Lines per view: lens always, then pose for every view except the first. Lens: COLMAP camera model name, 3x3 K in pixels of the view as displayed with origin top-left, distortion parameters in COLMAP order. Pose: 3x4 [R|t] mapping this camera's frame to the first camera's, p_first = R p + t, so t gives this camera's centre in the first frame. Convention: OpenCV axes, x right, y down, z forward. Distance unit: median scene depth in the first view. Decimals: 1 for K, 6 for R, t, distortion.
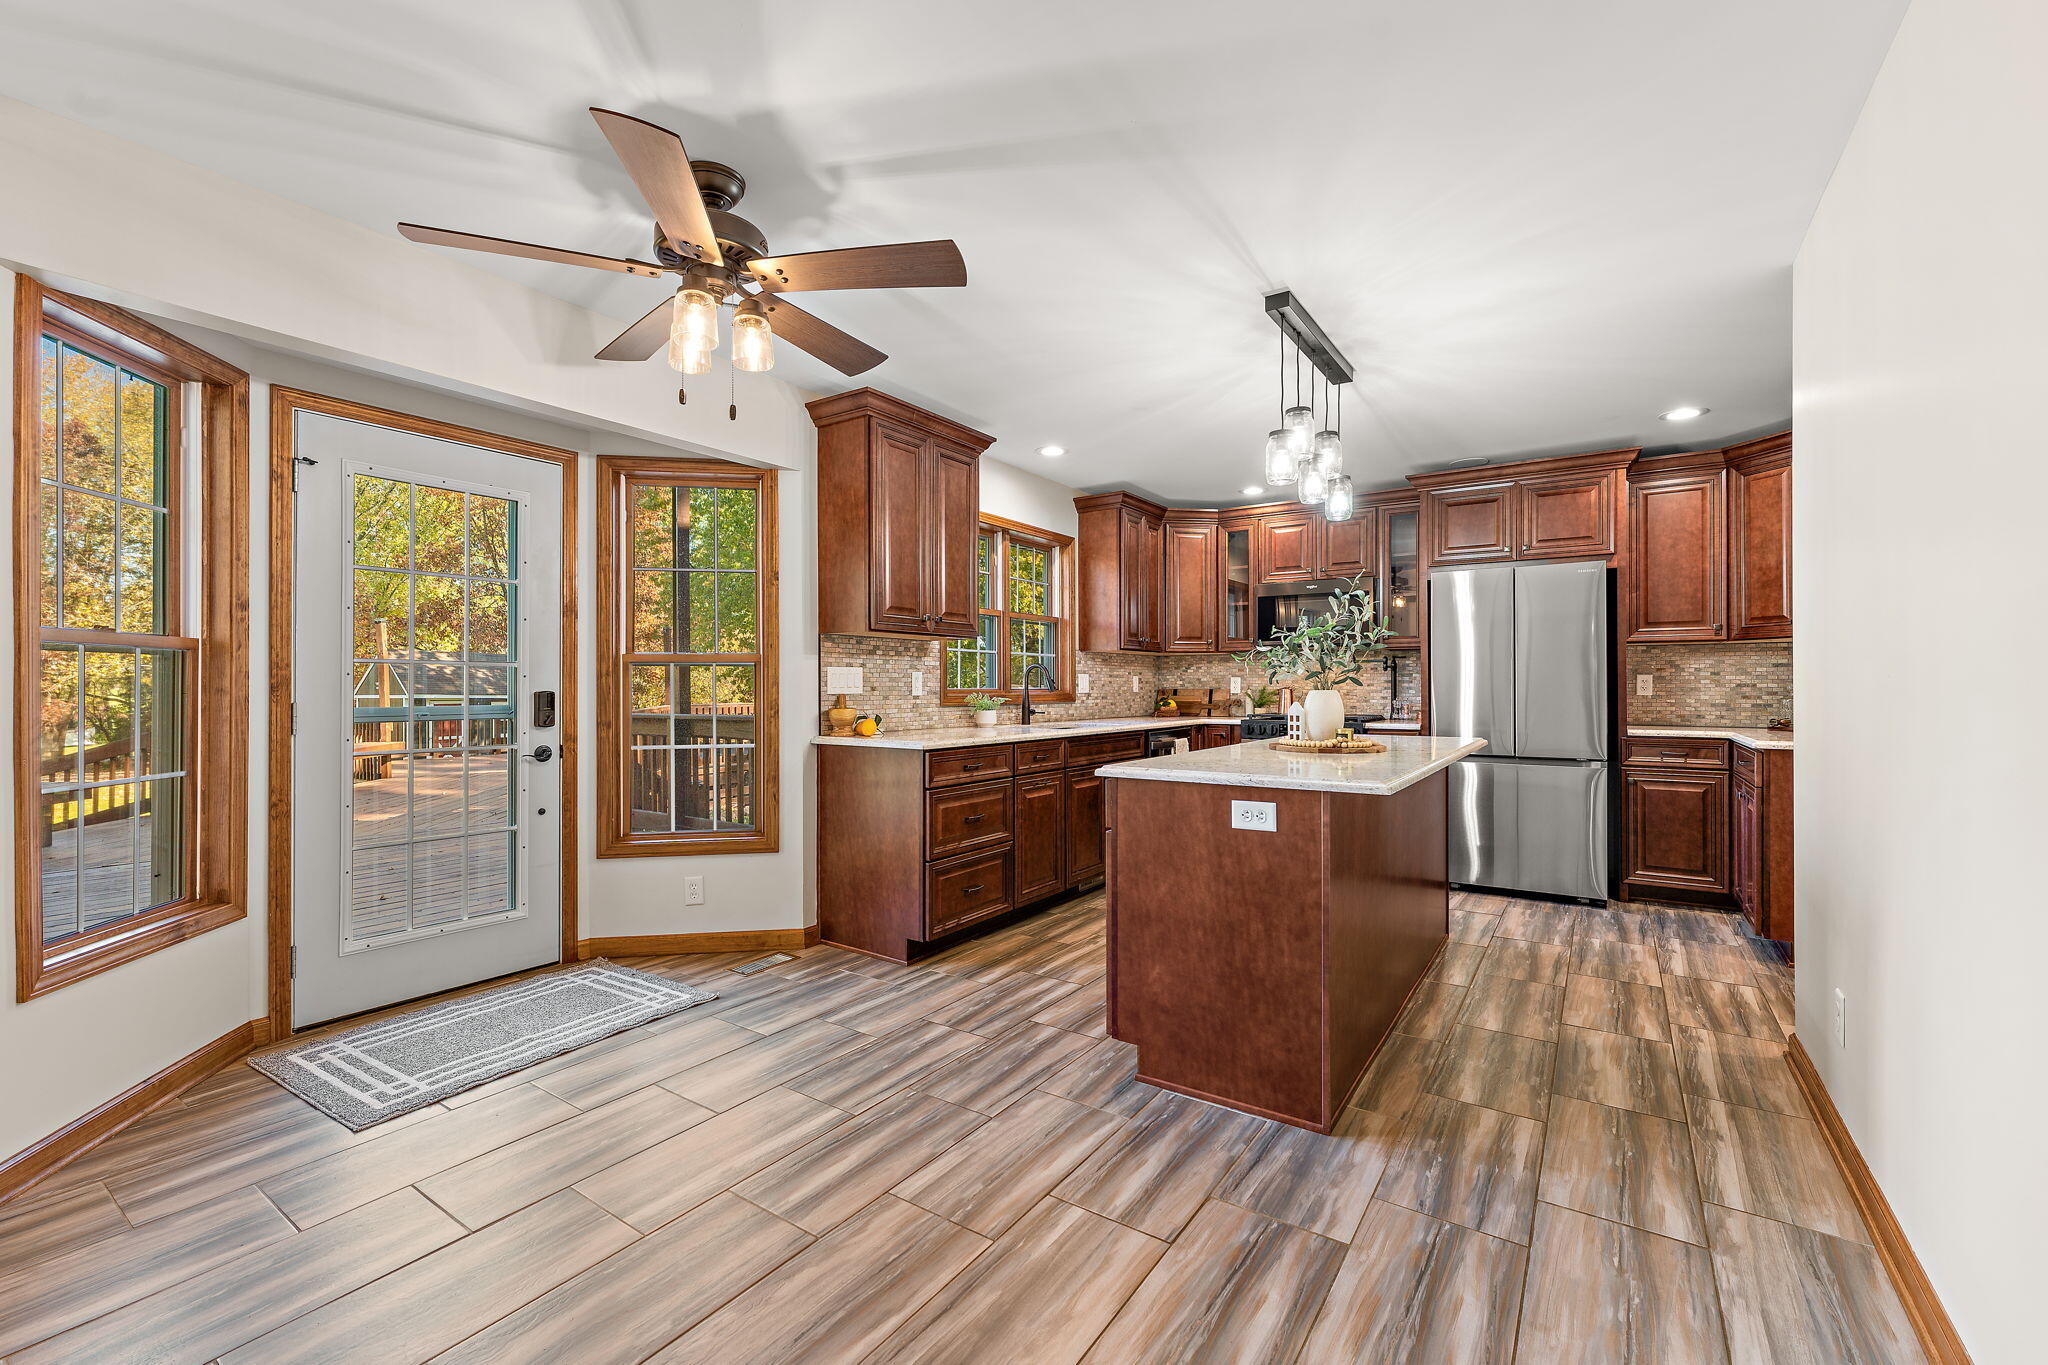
lens RADIAL K [[851.0, 0, 1023.4], [0, 851.0, 681.7], [0, 0, 1]] dist [0.001733, -0.001110]
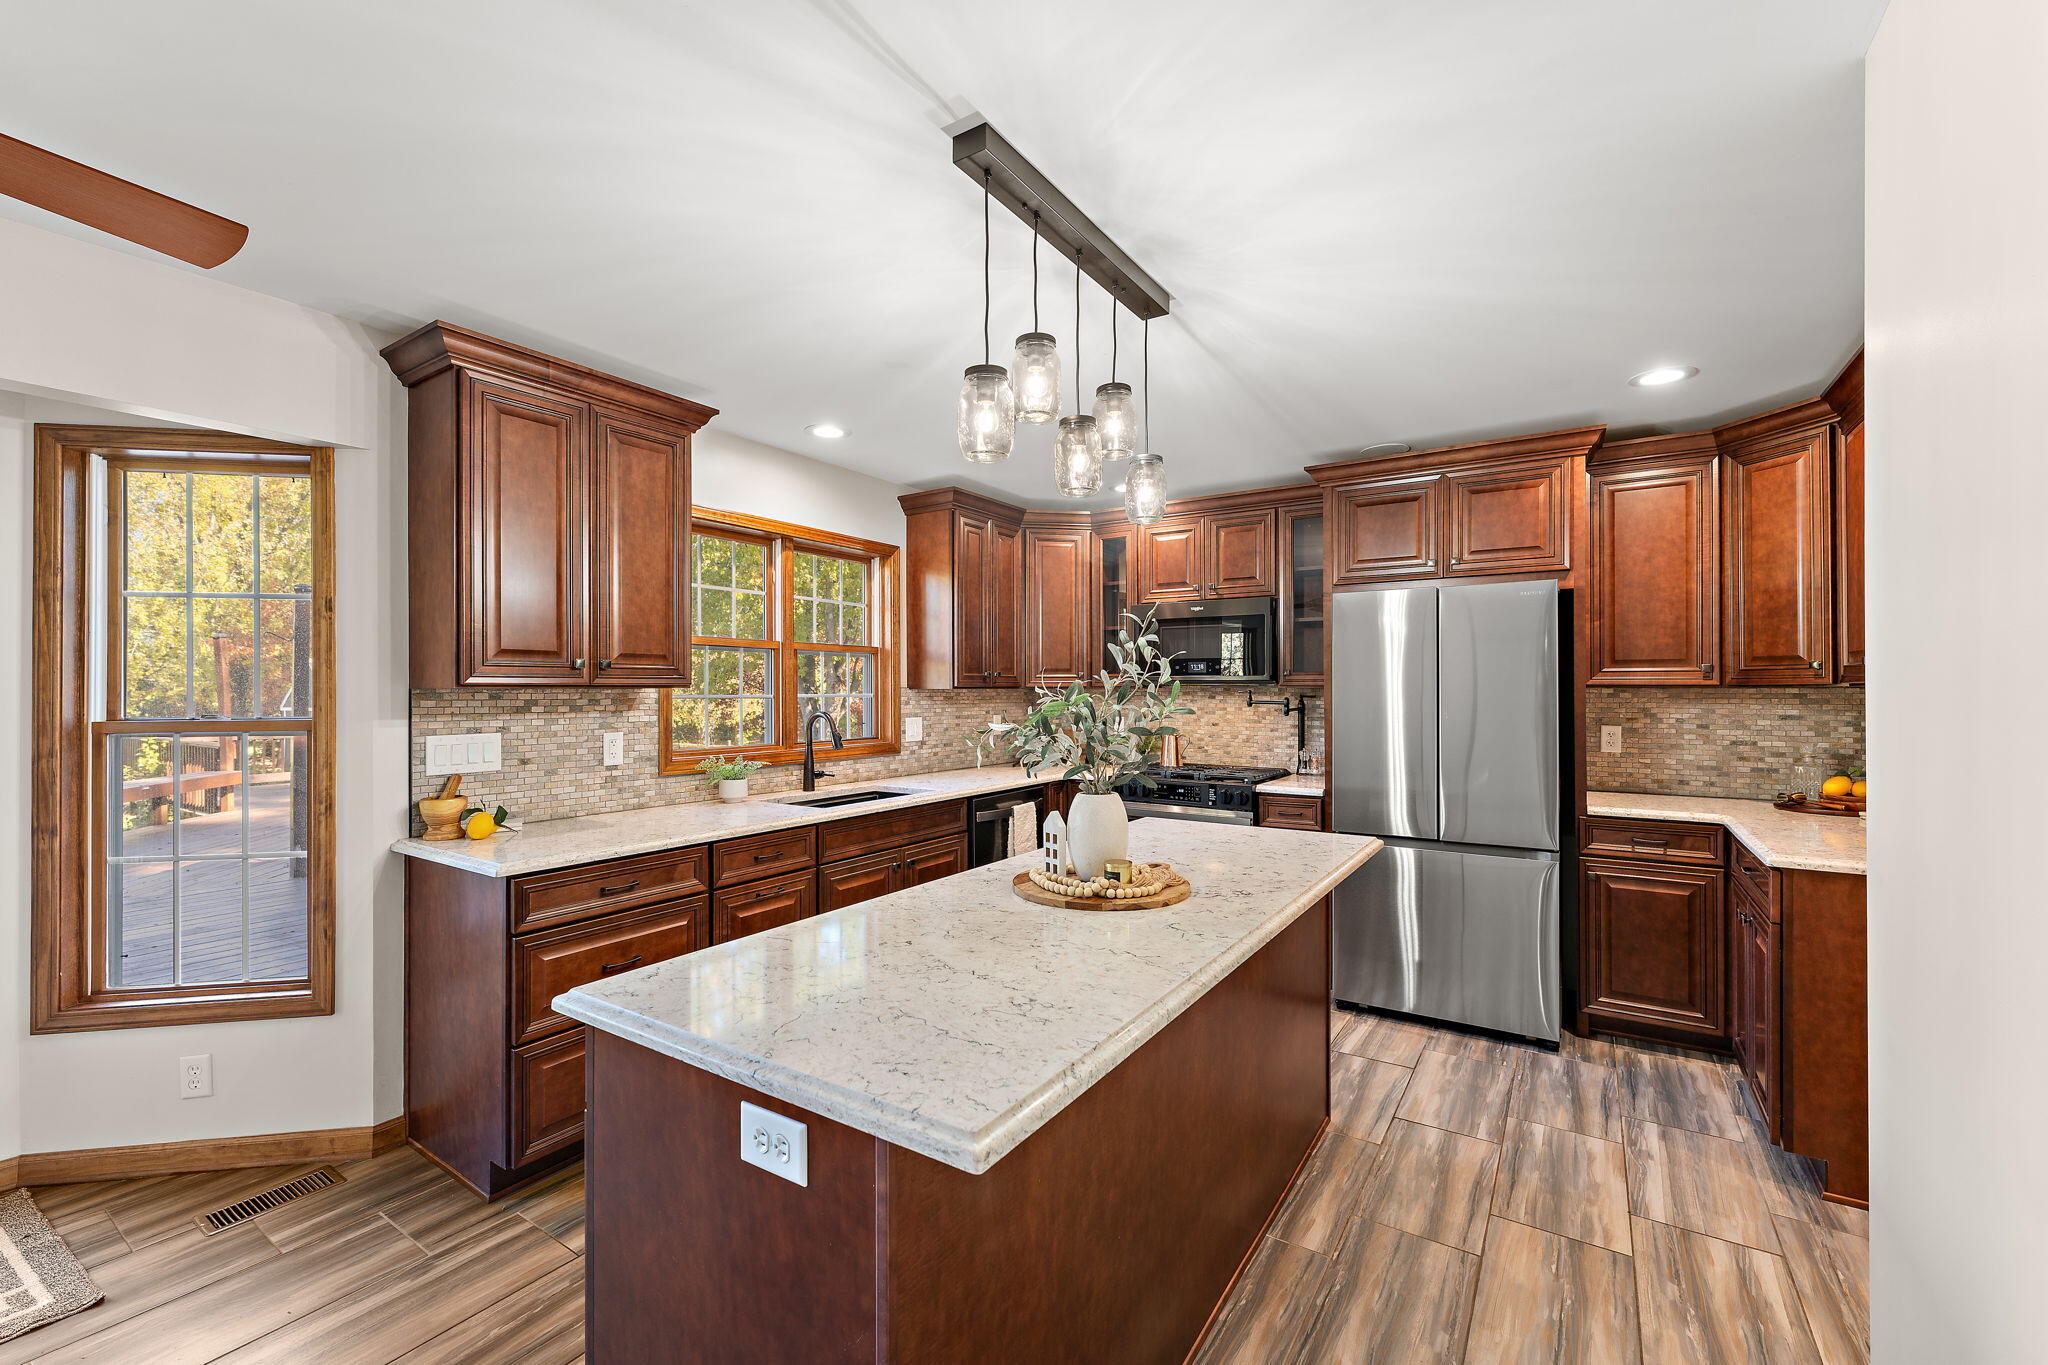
lens RADIAL K [[840.8, 0, 1017.5], [0, 840.8, 686.5], [0, 0, 1]] dist [0.000262, -0.000449]
pose [[0.999953, -0.000357, 0.009679, 0.248496], [0.000352, 1.000000, 0.000500, -0.059644], [-0.009679, -0.000497, 0.999953, 0.328294]]
